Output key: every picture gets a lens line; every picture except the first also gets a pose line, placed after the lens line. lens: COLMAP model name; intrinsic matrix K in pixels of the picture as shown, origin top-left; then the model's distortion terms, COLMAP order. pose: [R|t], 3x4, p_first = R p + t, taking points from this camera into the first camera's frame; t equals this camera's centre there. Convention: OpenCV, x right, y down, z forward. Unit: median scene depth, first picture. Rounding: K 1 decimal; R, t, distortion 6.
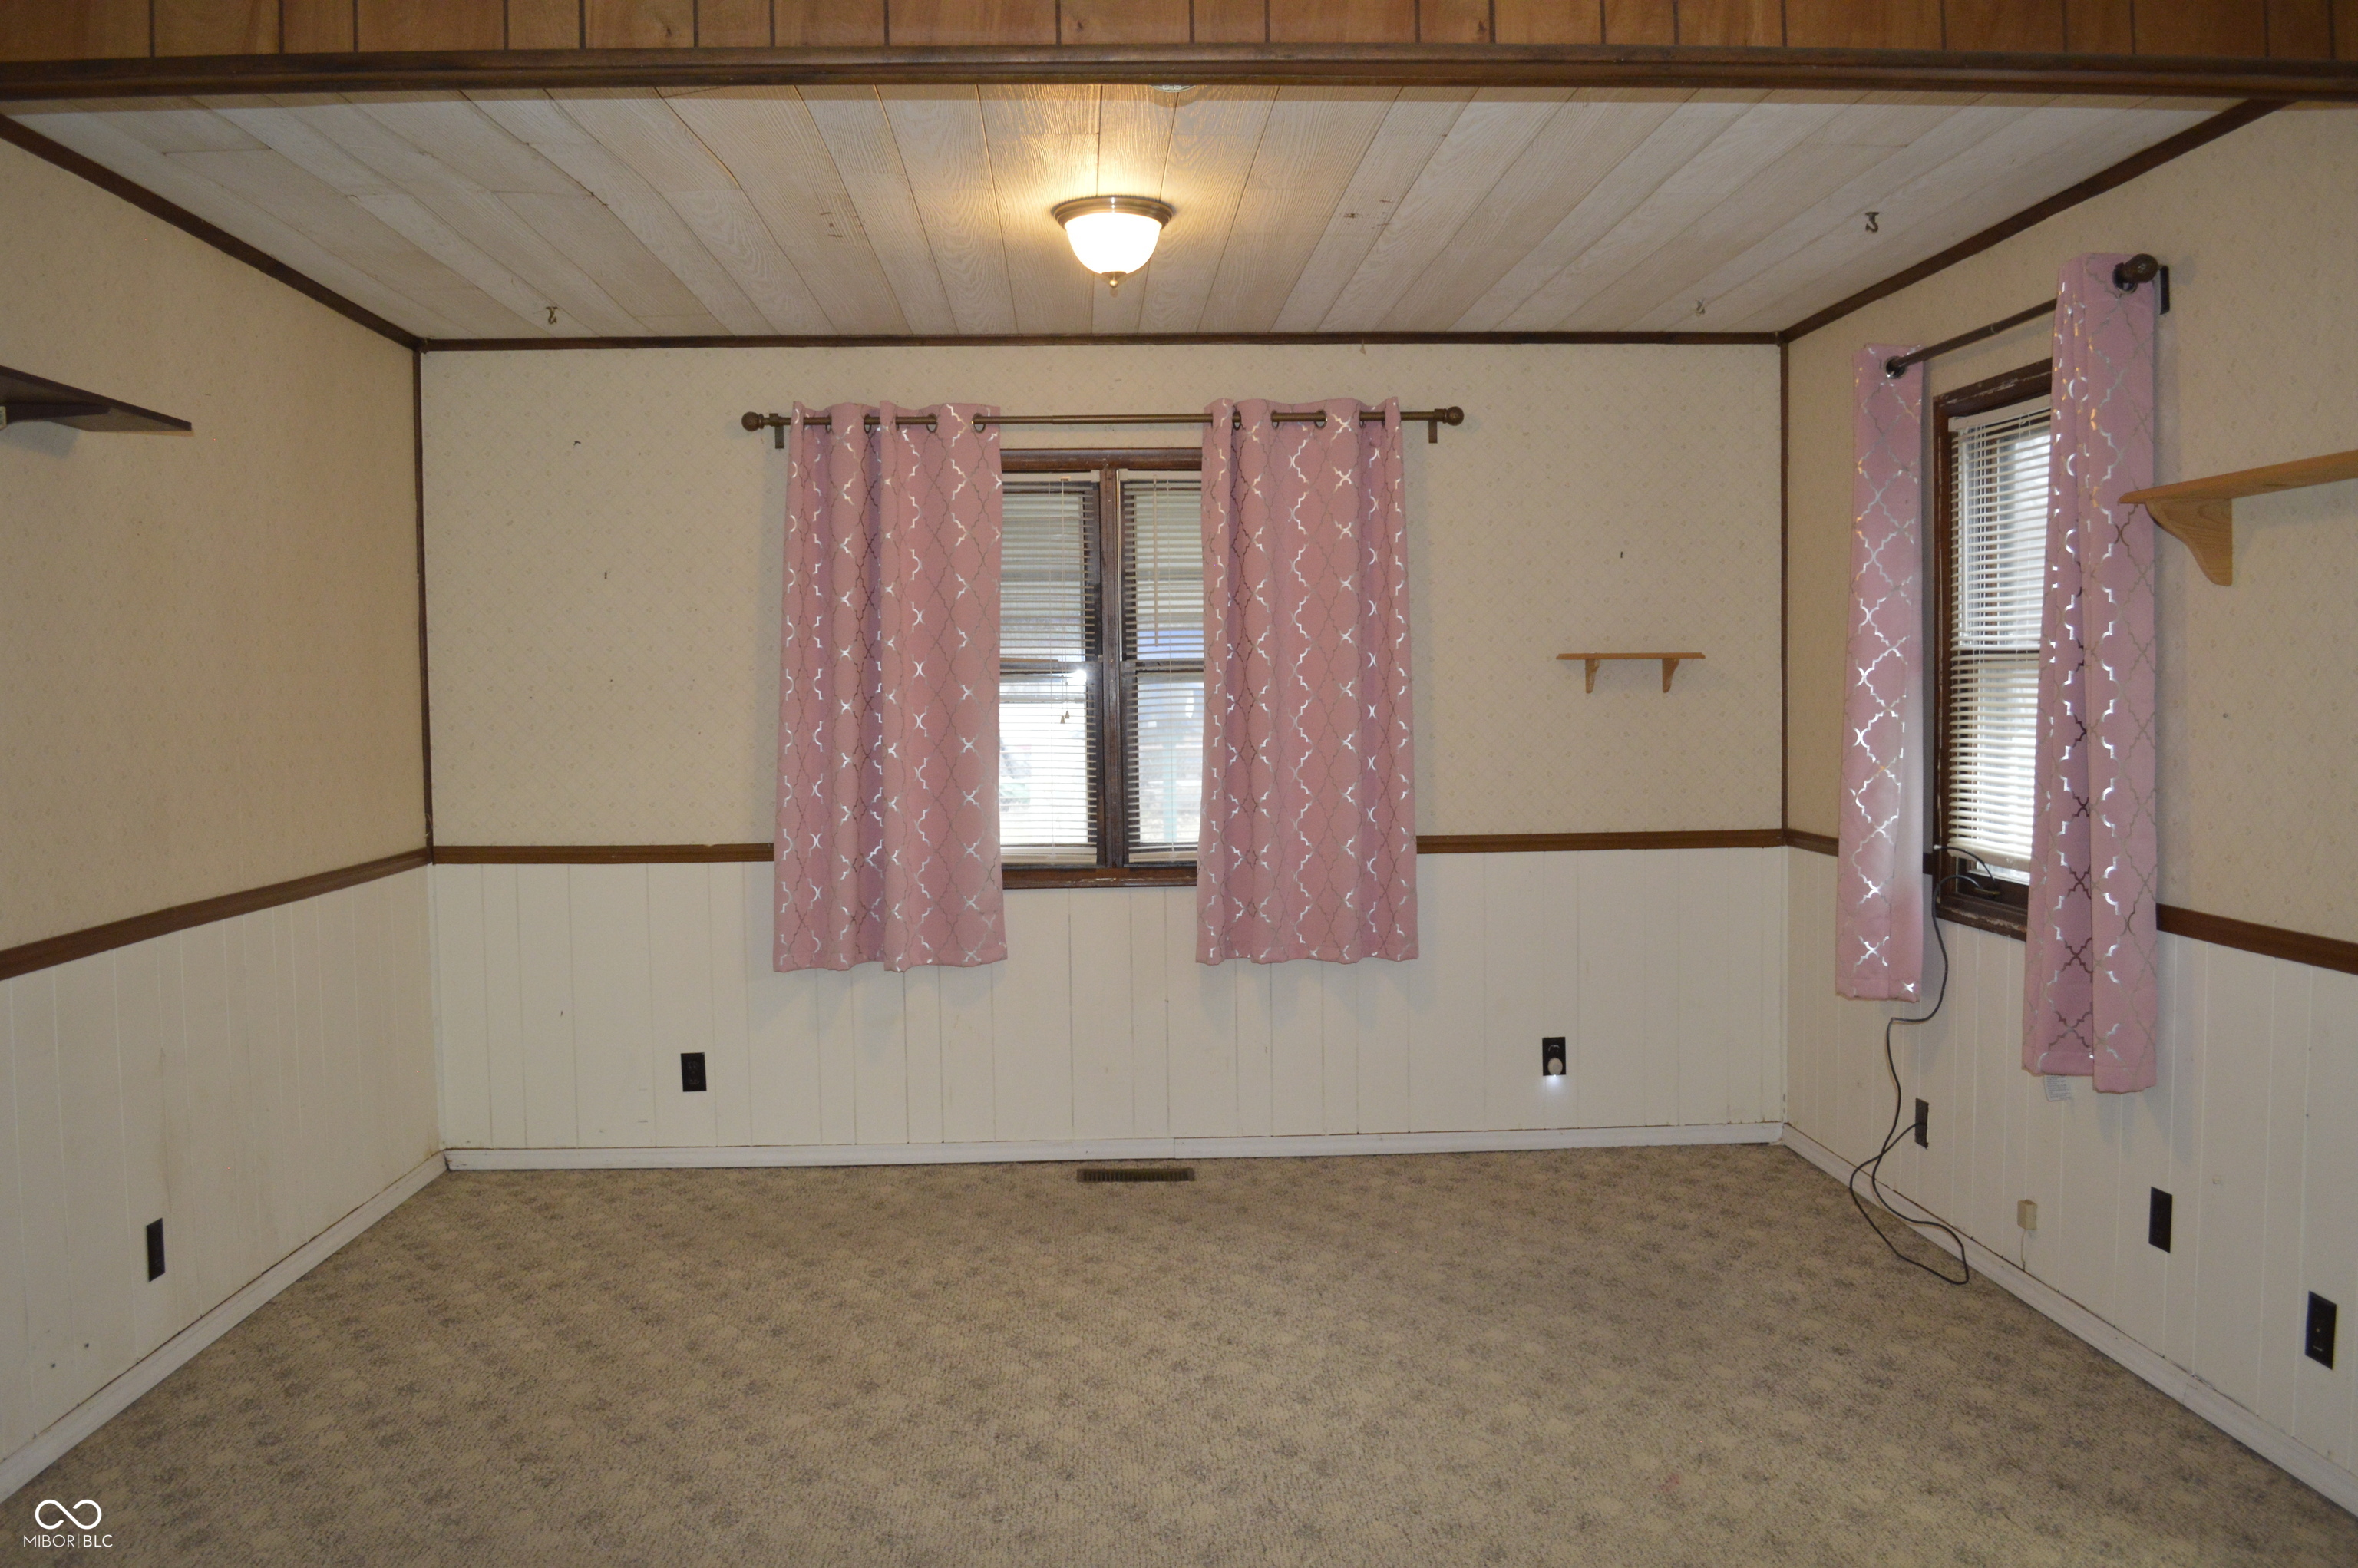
lens RADIAL K [[1876.2, 0, 1180.8], [0, 1876.2, 782.0], [0, 0, 1]] dist [-0.081620, 0.004774]
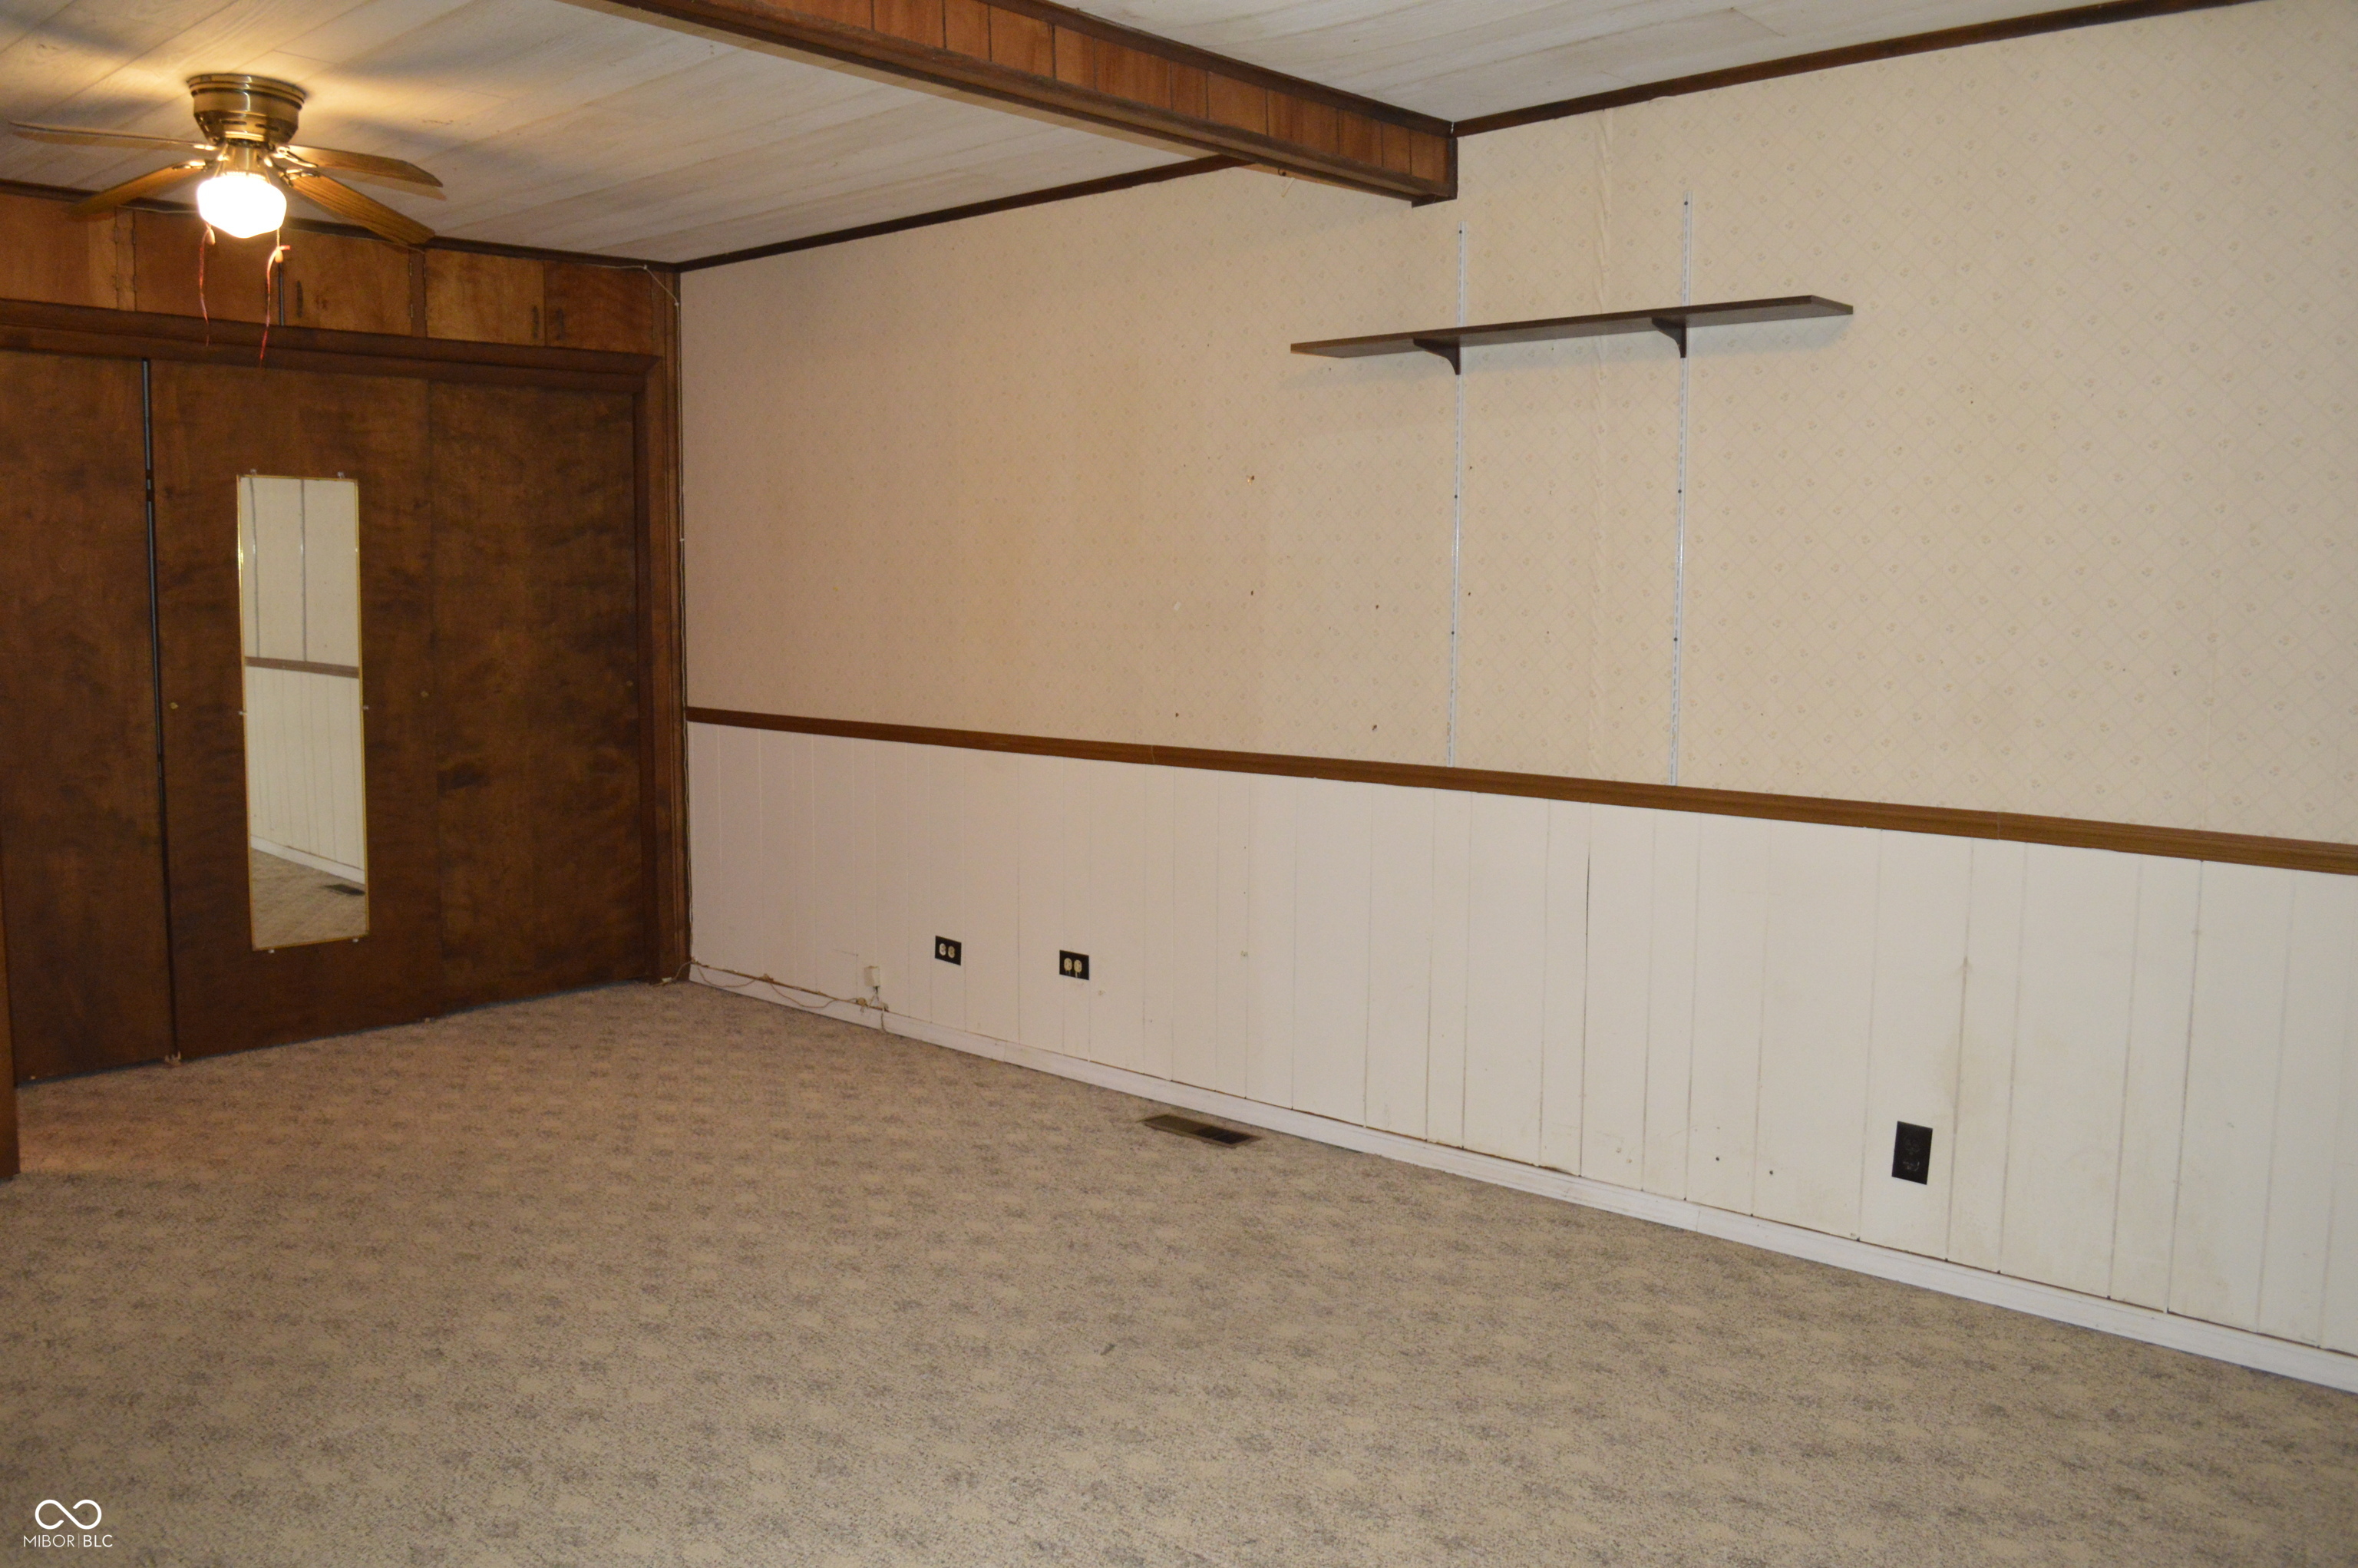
lens RADIAL K [[1876.2, 0, 1225.9], [0, 1876.2, 752.7], [0, 0, 1]] dist [-0.081620, 0.004774]
pose [[-0.688781, 0.068405, -0.721735, 0.416011], [-0.038497, 0.990683, 0.130634, -0.077370], [0.723946, 0.117763, -0.679731, 1.458824]]
